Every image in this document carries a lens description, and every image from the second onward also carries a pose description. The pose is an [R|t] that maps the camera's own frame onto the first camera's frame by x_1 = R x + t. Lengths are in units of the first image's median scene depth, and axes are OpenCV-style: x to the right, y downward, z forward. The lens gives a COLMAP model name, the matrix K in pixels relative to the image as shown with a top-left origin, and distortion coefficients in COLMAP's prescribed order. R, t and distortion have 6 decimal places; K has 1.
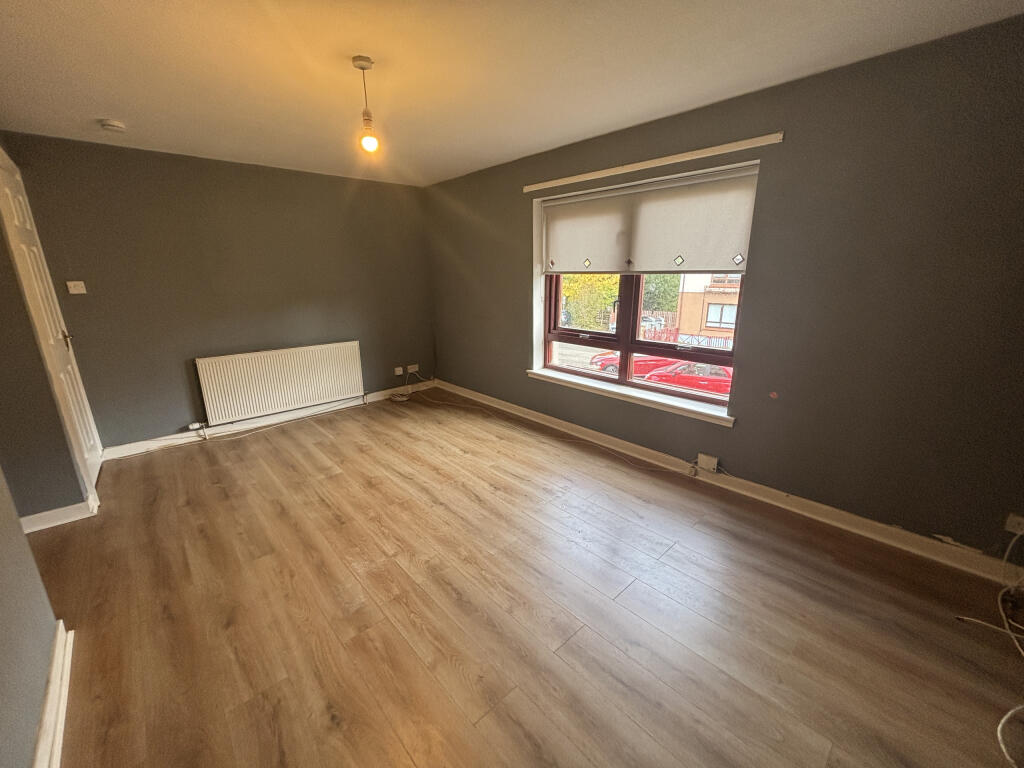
lens RADIAL K [[410.0, 0, 512.1], [0, 410.0, 381.8], [0, 0, 1]] dist [-0.002351, 0.000382]
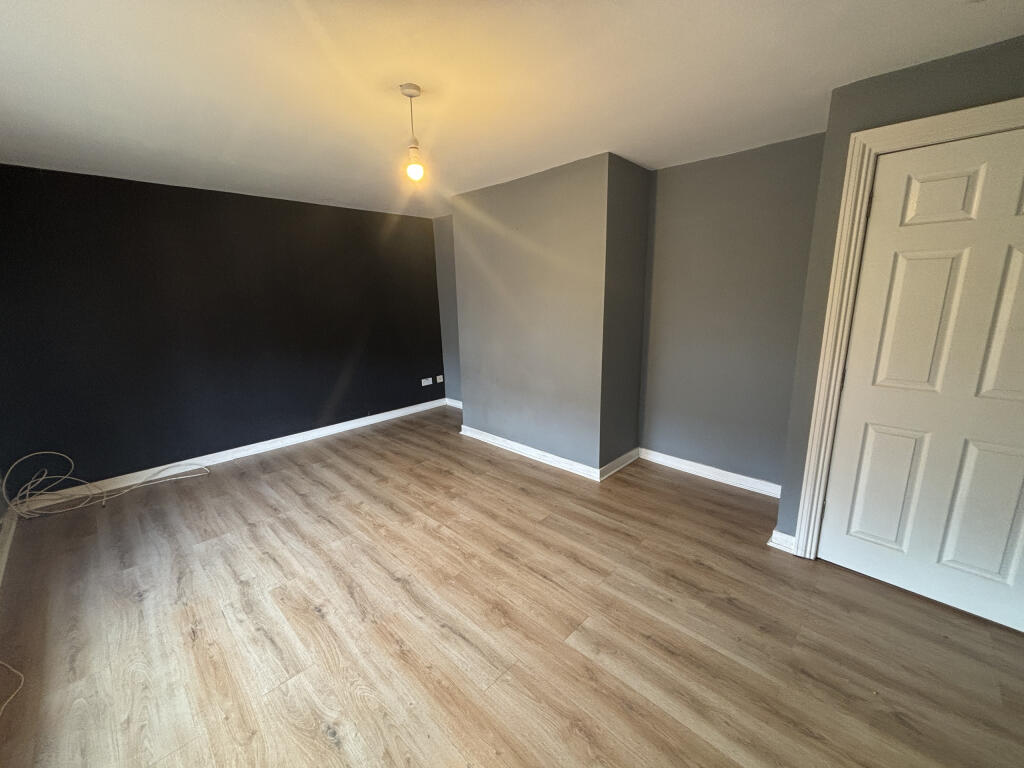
lens RADIAL K [[410.0, 0, 512.2], [0, 410.0, 382.0], [0, 0, 1]] dist [-0.002351, 0.000382]
pose [[-0.997684, 0.045376, -0.050675, -0.398723], [0.016170, 0.881837, 0.471277, -0.467590], [0.066072, 0.469366, -0.880528, 1.639655]]
